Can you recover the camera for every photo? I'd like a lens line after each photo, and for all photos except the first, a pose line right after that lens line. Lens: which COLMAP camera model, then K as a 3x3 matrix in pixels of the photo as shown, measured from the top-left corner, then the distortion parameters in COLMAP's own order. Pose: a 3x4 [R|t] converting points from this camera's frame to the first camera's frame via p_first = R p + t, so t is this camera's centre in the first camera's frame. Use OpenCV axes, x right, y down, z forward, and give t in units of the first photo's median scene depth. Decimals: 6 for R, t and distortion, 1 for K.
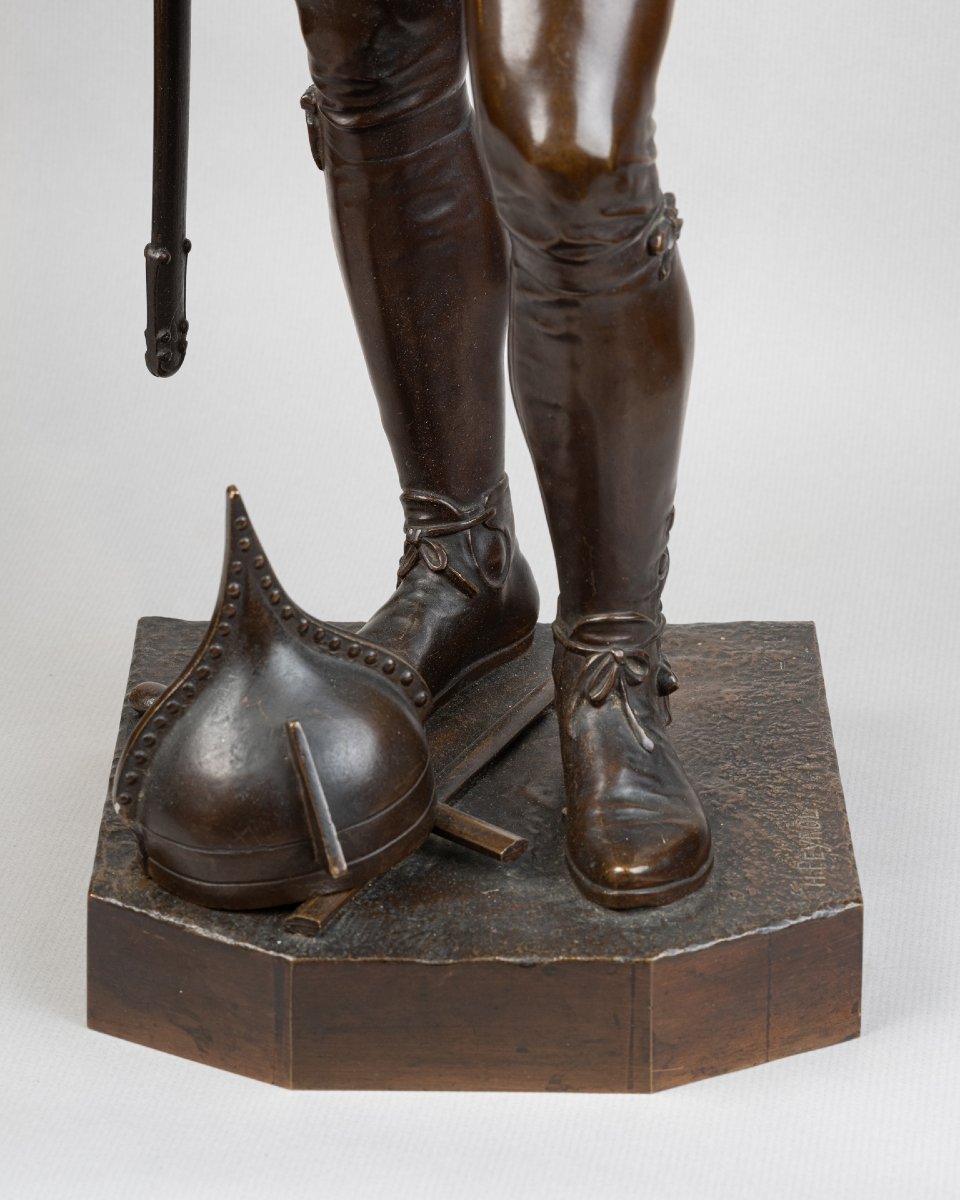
lens RADIAL K [[4216.1, 0, 485.9], [0, 4216.1, 595.4], [0, 0, 1]] dist [0.252138, 0.000000]
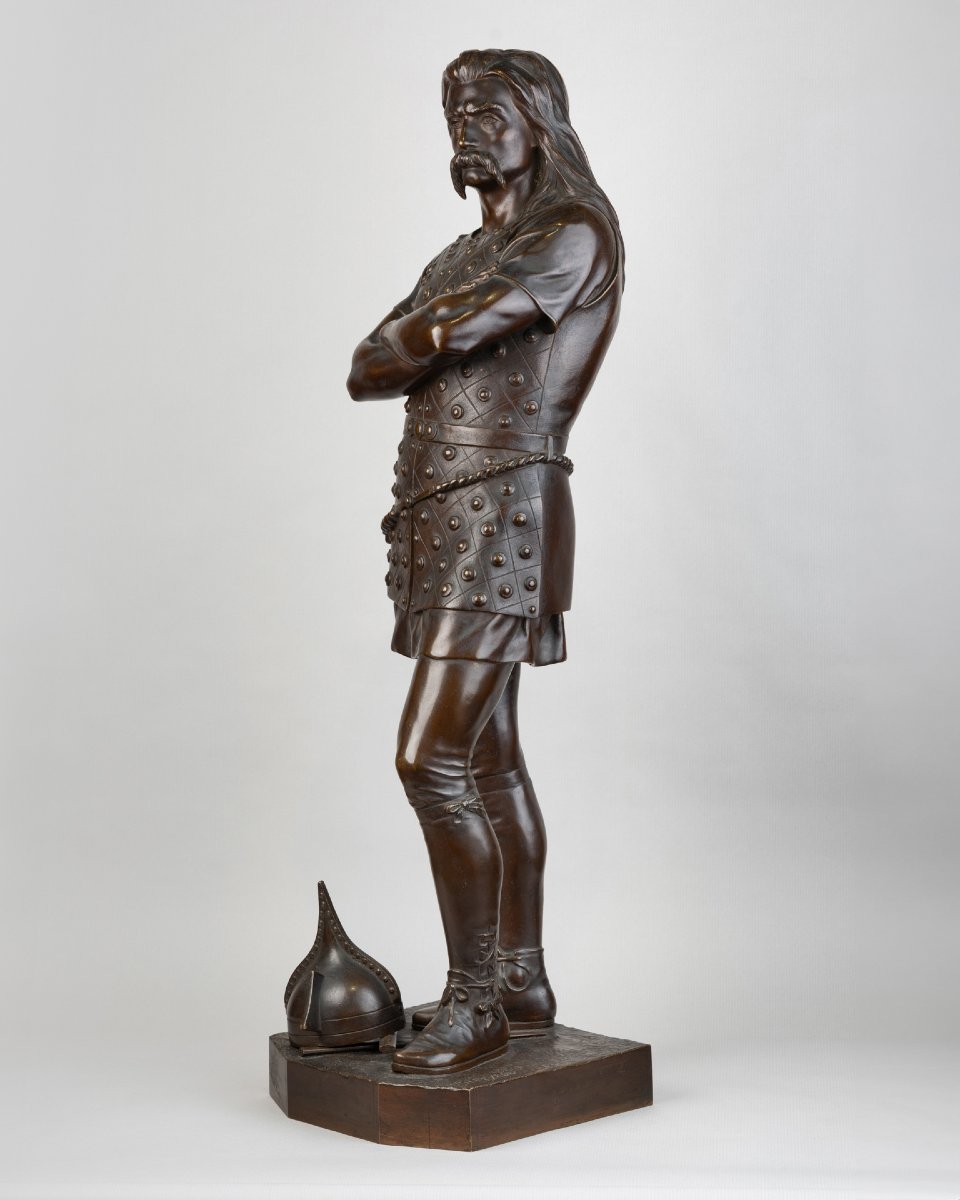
lens RADIAL K [[4216.1, 0, 479.6], [0, 4216.1, 595.5], [0, 0, 1]] dist [0.252138, 0.000000]
pose [[0.647140, 0.070517, -0.759103, 1.922128], [-0.324689, 0.926388, -0.190742, 0.271492], [0.689773, 0.369910, 0.622398, -0.622044]]
